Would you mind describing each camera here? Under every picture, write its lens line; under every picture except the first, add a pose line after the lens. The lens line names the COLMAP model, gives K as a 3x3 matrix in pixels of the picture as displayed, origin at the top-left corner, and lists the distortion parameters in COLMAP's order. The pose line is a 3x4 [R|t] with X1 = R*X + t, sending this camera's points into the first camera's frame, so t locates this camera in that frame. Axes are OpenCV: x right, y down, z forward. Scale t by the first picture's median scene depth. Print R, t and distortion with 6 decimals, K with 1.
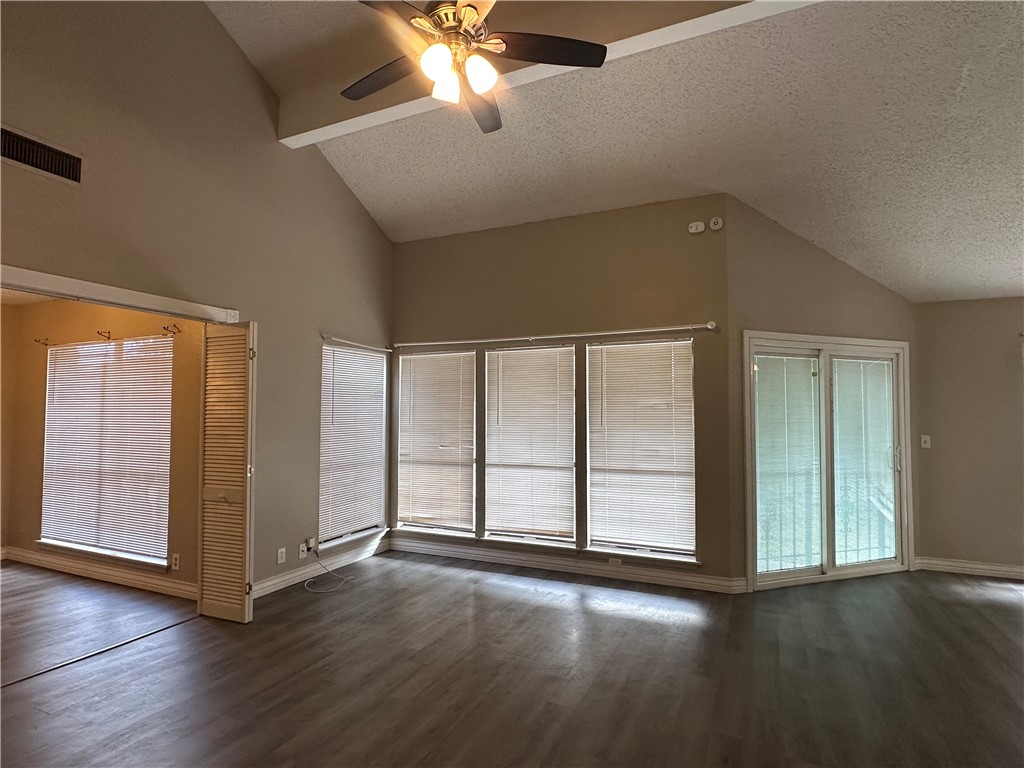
lens RADIAL K [[535.7, 0, 509.9], [0, 535.7, 386.1], [0, 0, 1]] dist [-0.000872, -0.000302]
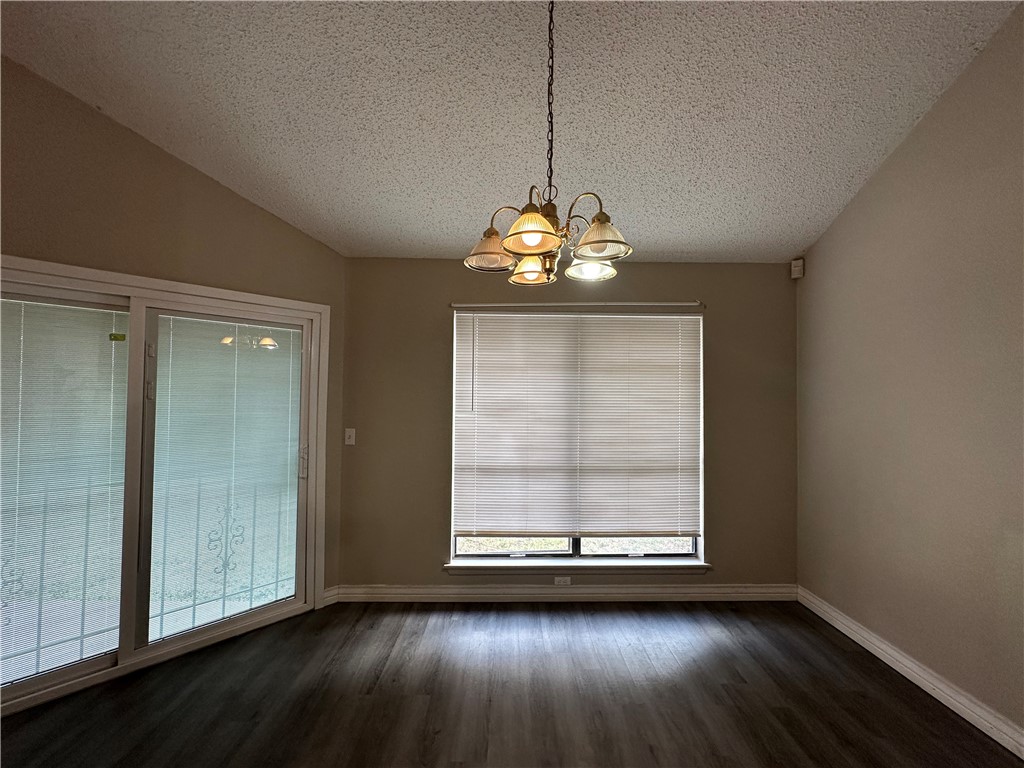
lens RADIAL K [[433.2, 0, 502.9], [0, 433.2, 382.7], [0, 0, 1]] dist [0.014407, 0.000541]
pose [[0.902156, 0.016907, 0.431078, 0.749737], [-0.025874, 0.999553, 0.014946, 0.011238], [-0.430633, -0.024637, 0.902191, 0.358945]]
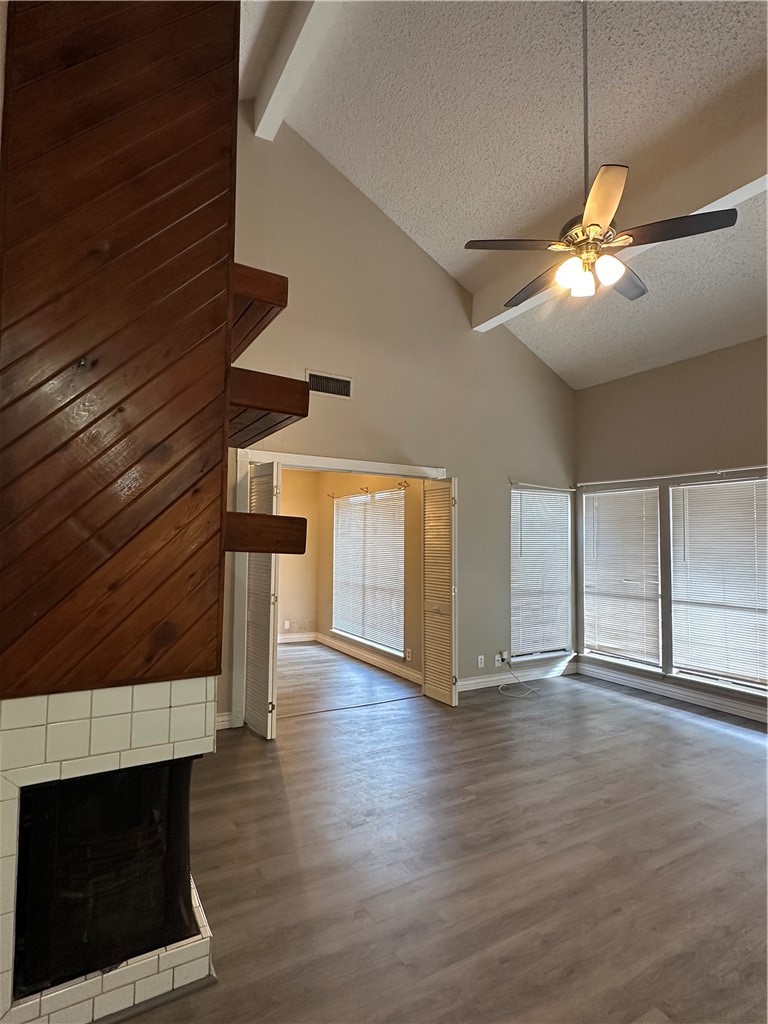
lens RADIAL K [[535.7, 0, 384.0], [0, 535.7, 513.8], [0, 0, 1]] dist [-0.000872, -0.000302]
pose [[0.817225, -0.020906, -0.575939, 0.104922], [0.017616, 0.999781, -0.011296, -0.014679], [0.576049, -0.000914, 0.817415, -0.135126]]
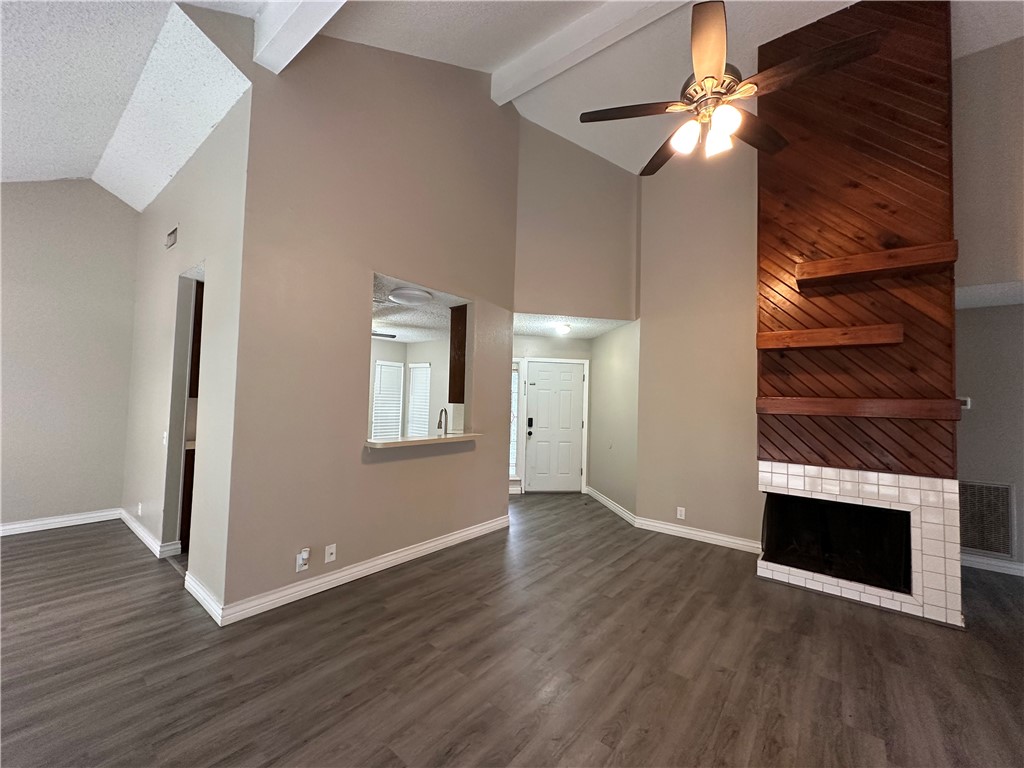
lens RADIAL K [[409.3, 0, 513.1], [0, 409.3, 384.9], [0, 0, 1]] dist [-0.000411, 0.000374]
pose [[-0.971715, -0.021402, 0.235187, 0.047364], [-0.041613, 0.995820, -0.081311, 0.035998], [-0.232463, -0.088798, -0.968543, 0.964944]]
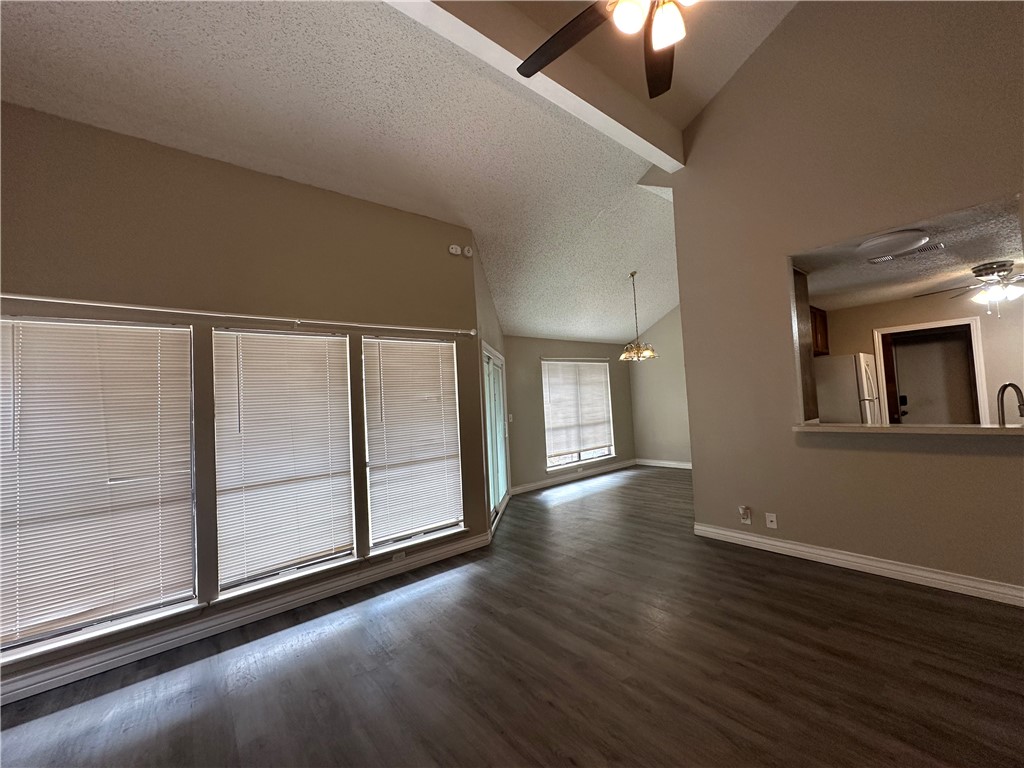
lens RADIAL K [[409.3, 0, 512.5], [0, 409.3, 384.1], [0, 0, 1]] dist [-0.000411, 0.000374]
pose [[0.430767, 0.012373, 0.902378, -0.402064], [0.011644, 0.999747, -0.019267, 0.023543], [-0.902388, 0.018807, 0.430514, 0.470683]]
